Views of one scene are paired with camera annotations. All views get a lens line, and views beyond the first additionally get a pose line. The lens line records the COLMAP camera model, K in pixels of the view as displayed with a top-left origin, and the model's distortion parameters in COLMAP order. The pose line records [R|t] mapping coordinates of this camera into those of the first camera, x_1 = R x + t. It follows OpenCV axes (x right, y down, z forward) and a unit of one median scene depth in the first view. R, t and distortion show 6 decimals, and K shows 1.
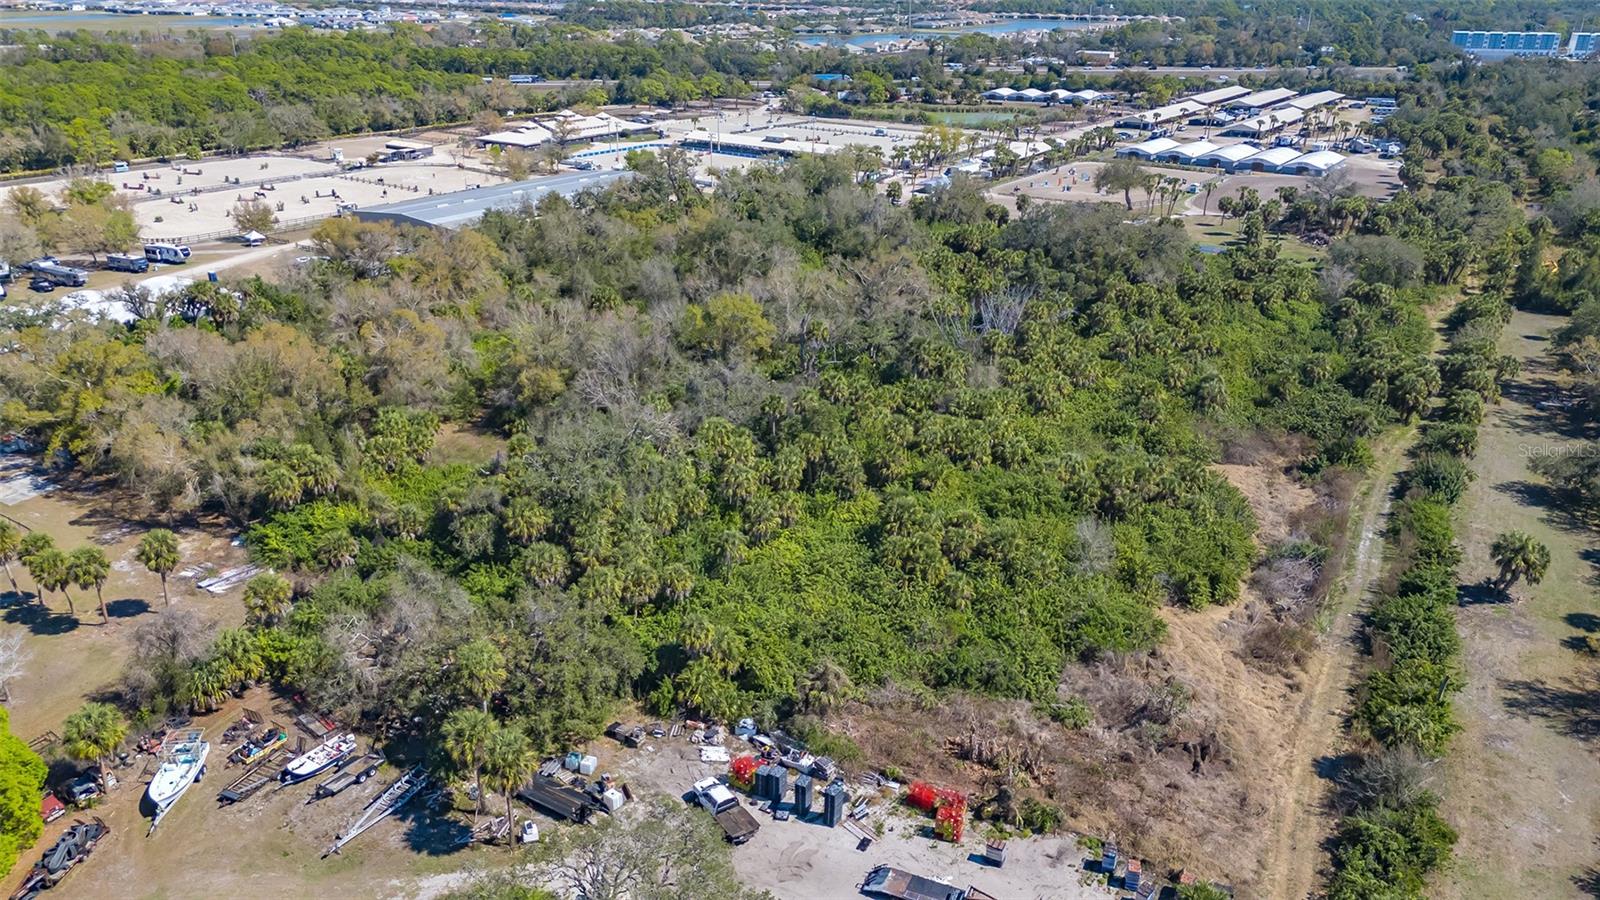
lens RADIAL K [[1165.8, 0, 800.0], [0, 1165.8, 450.0], [0, 0, 1]] dist [0.065990, -0.061082]
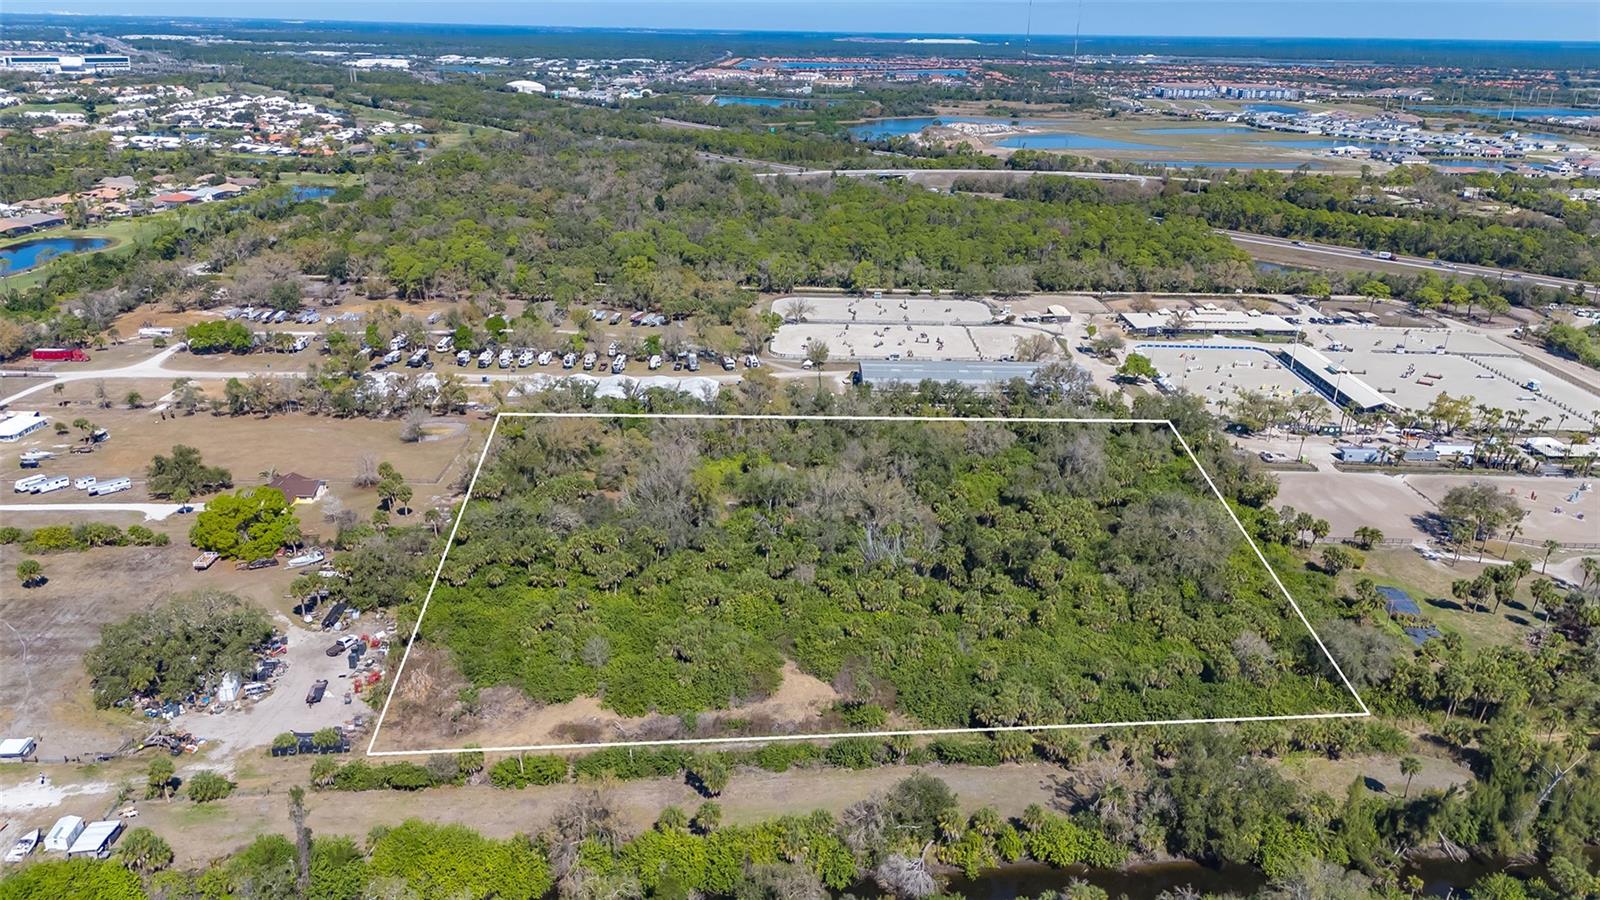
lens RADIAL K [[1156.8, 0, 800.0], [0, 1156.8, 450.0], [0, 0, 1]] dist [0.109325, -0.128221]
pose [[0.562775, 0.280719, -0.777484, 1.504740], [-0.323902, 0.940243, 0.105031, -0.437829], [0.760508, 0.192720, 0.620070, 0.051614]]
